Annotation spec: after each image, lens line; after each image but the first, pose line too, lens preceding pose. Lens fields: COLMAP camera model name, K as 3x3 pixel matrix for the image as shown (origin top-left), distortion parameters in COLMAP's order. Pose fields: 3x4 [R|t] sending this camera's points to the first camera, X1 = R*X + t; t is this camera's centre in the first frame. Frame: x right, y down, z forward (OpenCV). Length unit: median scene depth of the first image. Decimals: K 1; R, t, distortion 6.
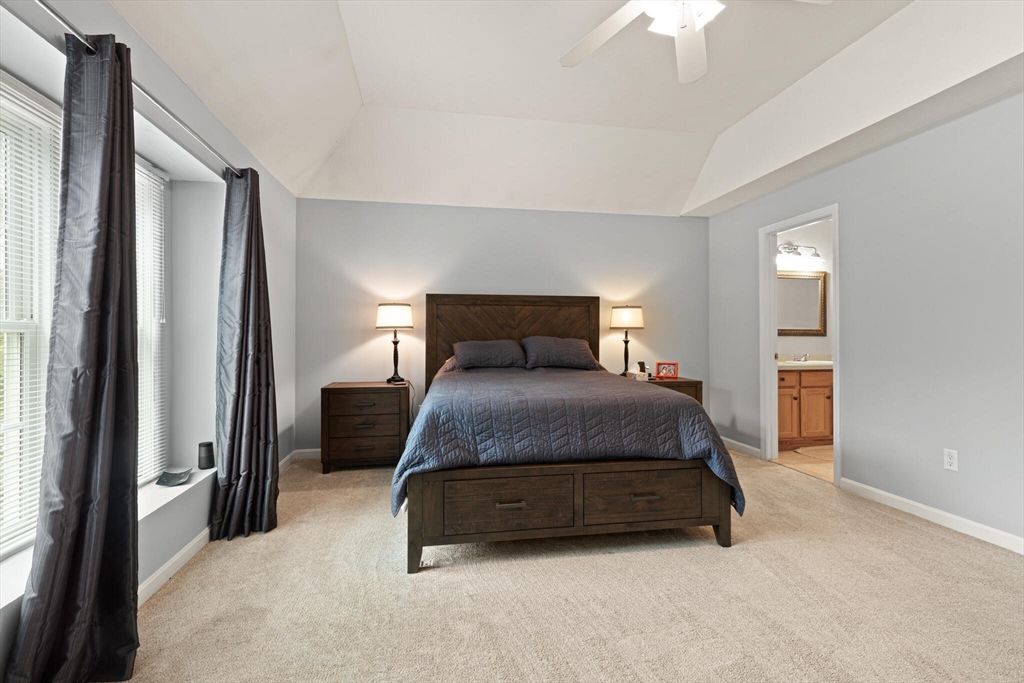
lens RADIAL K [[465.7, 0, 513.6], [0, 465.7, 330.6], [0, 0, 1]] dist [0.010504, -0.001974]
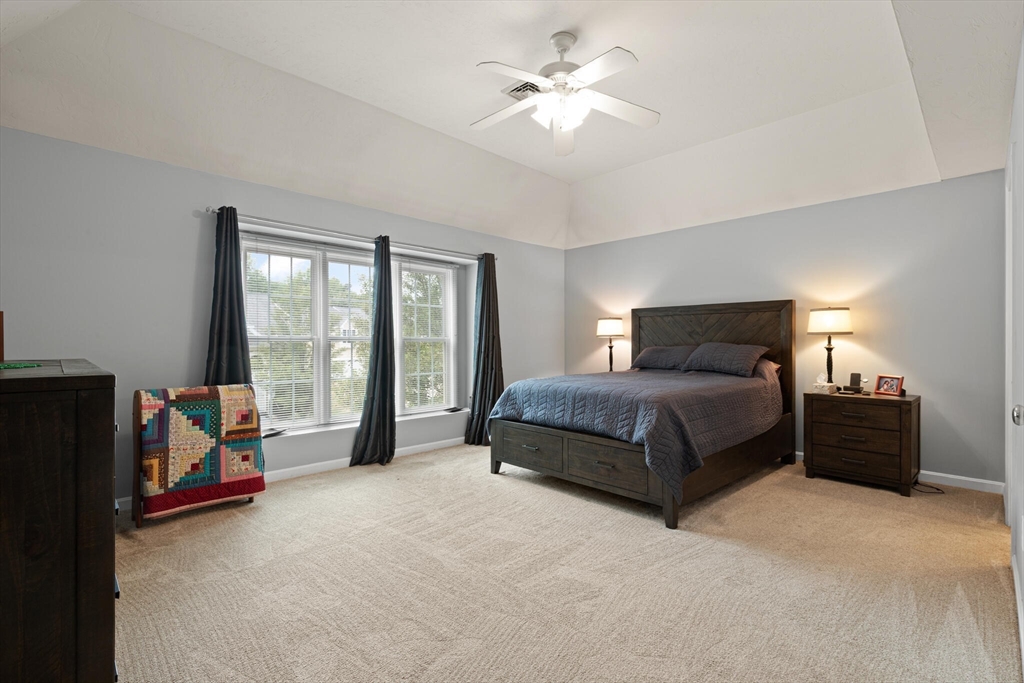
lens RADIAL K [[465.7, 0, 537.4], [0, 465.7, 348.1], [0, 0, 1]] dist [0.010504, -0.001974]
pose [[0.584502, 0.011001, -0.811318, 1.158831], [0.009506, 0.999747, 0.020404, -0.001842], [0.811337, -0.019639, 0.584249, 0.081440]]
